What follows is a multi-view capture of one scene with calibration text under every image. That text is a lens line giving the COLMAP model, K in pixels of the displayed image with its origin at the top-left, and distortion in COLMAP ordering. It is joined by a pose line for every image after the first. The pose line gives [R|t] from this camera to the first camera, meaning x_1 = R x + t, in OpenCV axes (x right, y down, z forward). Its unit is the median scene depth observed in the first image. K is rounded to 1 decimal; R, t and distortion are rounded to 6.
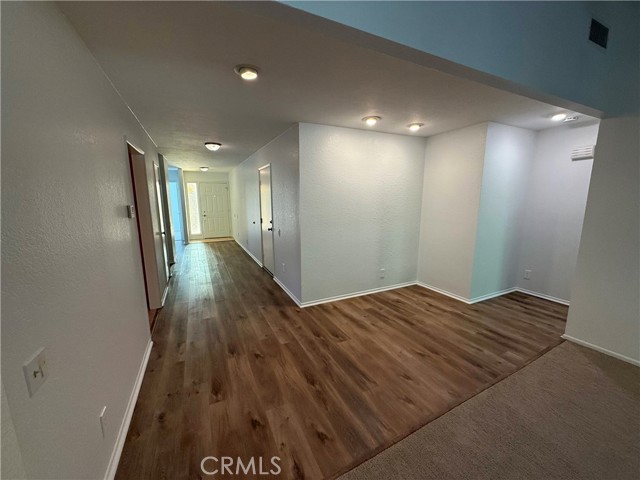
lens RADIAL K [[255.2, 0, 320.1], [0, 255.2, 239.7], [0, 0, 1]] dist [0.001780, -0.001011]
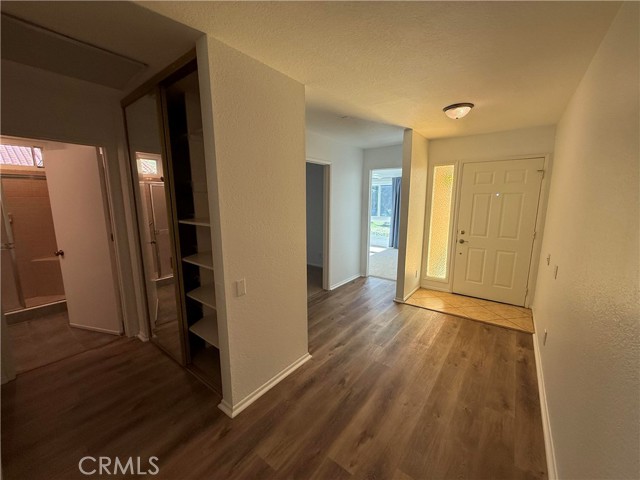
lens RADIAL K [[255.2, 0, 320.7], [0, 255.2, 239.6], [0, 0, 1]] dist [0.001780, -0.001011]
pose [[0.453890, 0.148584, -0.878582, -0.189040], [-0.149466, 0.984724, 0.089318, -0.100535], [0.878433, 0.090777, 0.469164, 0.599019]]
